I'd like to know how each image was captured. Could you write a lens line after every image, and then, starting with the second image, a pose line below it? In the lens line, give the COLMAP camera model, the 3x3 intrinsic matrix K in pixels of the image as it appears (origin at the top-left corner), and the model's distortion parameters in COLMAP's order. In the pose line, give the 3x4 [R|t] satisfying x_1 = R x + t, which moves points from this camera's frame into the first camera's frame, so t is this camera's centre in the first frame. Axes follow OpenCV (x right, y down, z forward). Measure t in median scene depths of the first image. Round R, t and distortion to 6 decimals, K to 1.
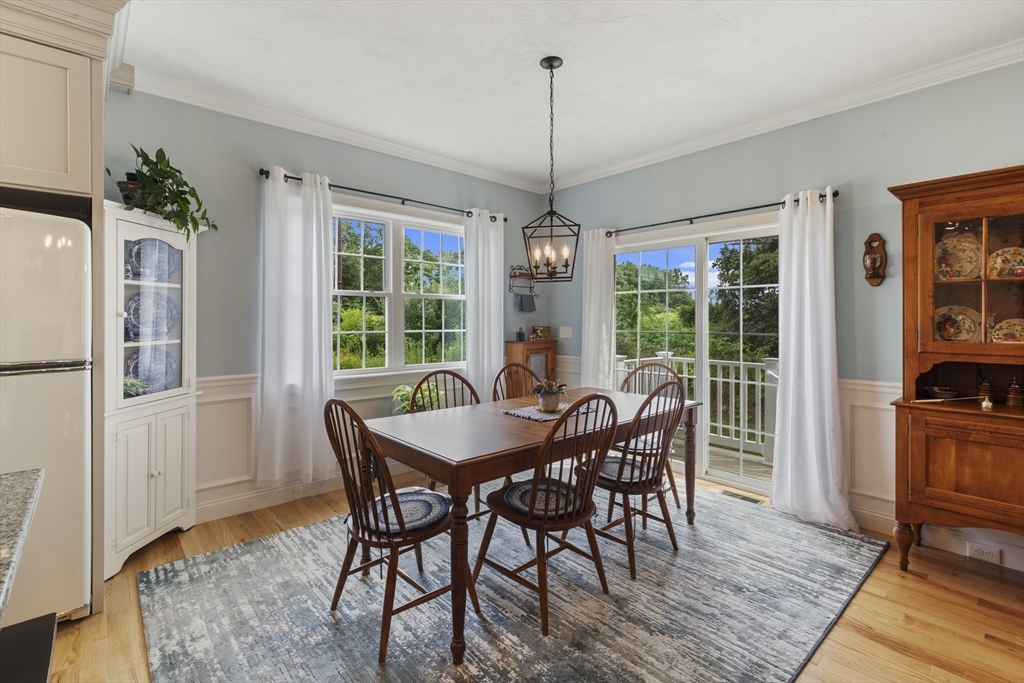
lens RADIAL K [[459.1, 0, 506.9], [0, 459.1, 318.6], [0, 0, 1]] dist [0.006795, -0.001239]
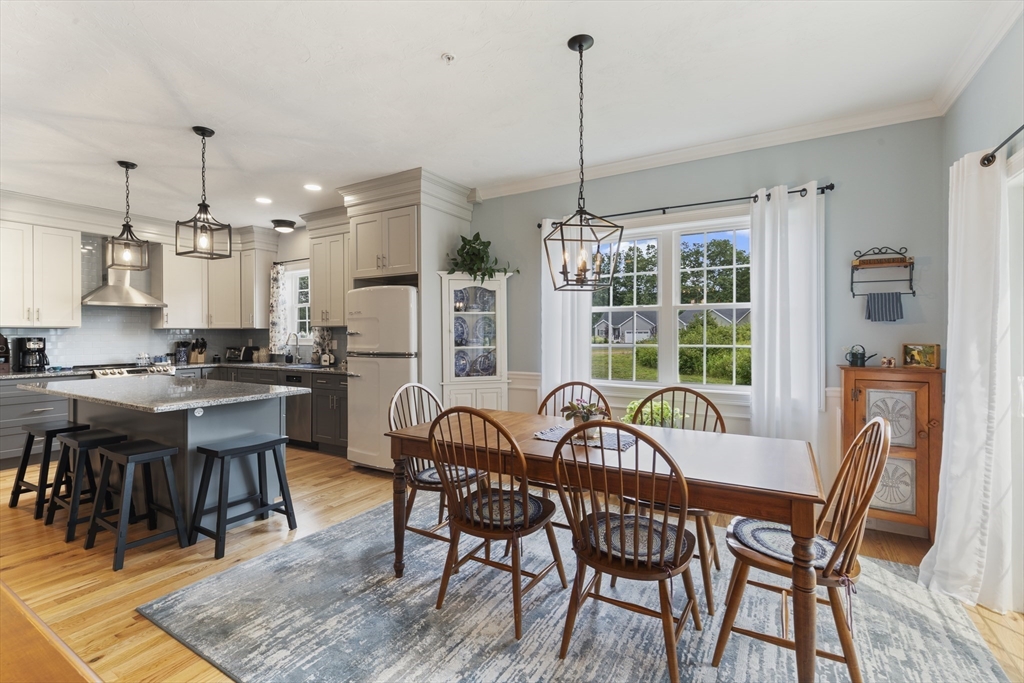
lens RADIAL K [[459.1, 0, 504.6], [0, 459.1, 336.0], [0, 0, 1]] dist [0.006795, -0.001239]
pose [[0.304613, 0.003454, -0.952470, 0.830990], [0.001347, 0.999991, 0.004057, 0.004834], [0.952475, -0.002519, 0.304606, 0.551709]]
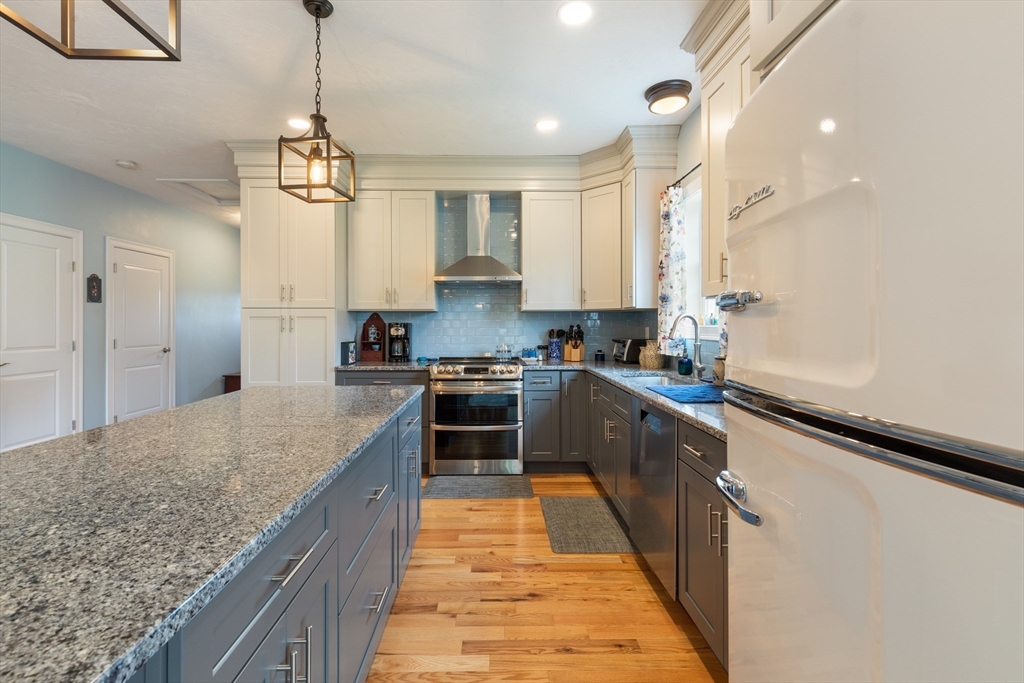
lens RADIAL K [[459.1, 0, 501.8], [0, 459.1, 327.9], [0, 0, 1]] dist [0.006795, -0.001239]
pose [[-0.646842, 0.006322, -0.762598, -0.458474], [0.000206, 0.999967, 0.008116, 0.019732], [0.762624, 0.005093, -0.646822, 0.621034]]
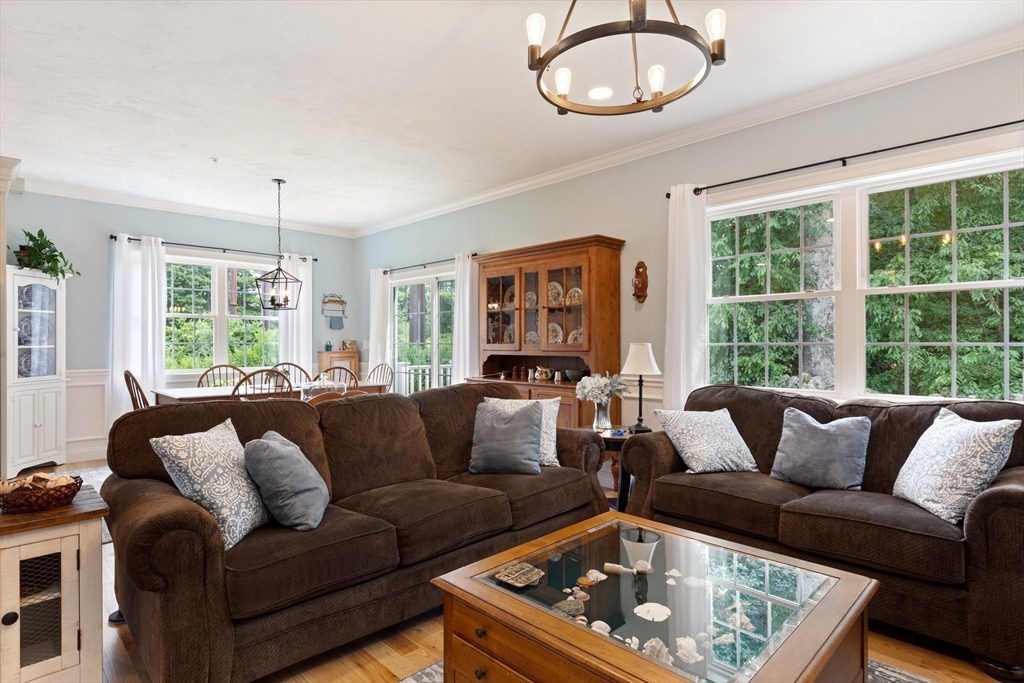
lens RADIAL K [[540.2, 0, 506.6], [0, 540.2, 341.6], [0, 0, 1]] dist [-0.002755, 0.003687]
pose [[0.999112, -0.001222, 0.042121, 0.795623], [0.001197, 0.999999, 0.000609, 0.034320], [-0.042122, -0.000558, 0.999112, -0.958699]]
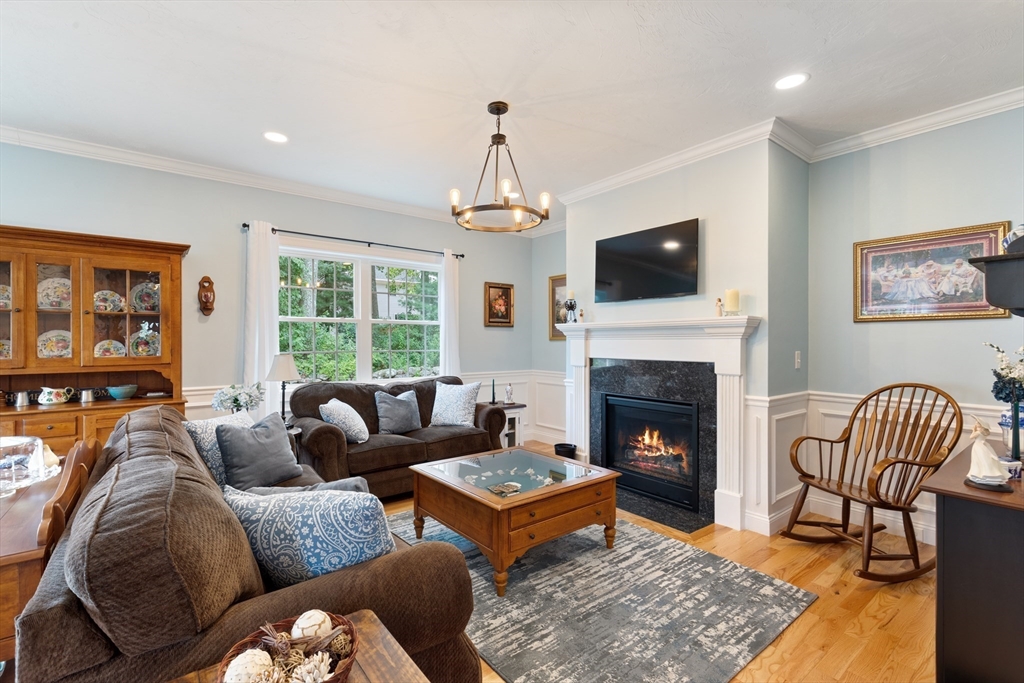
lens RADIAL K [[459.1, 0, 505.0], [0, 459.1, 339.8], [0, 0, 1]] dist [0.006795, -0.001239]
pose [[0.064195, 0.002513, 0.997934, -0.087234], [0.001257, 0.999996, -0.002599, 0.003138], [-0.997937, 0.001422, 0.064192, -0.423846]]
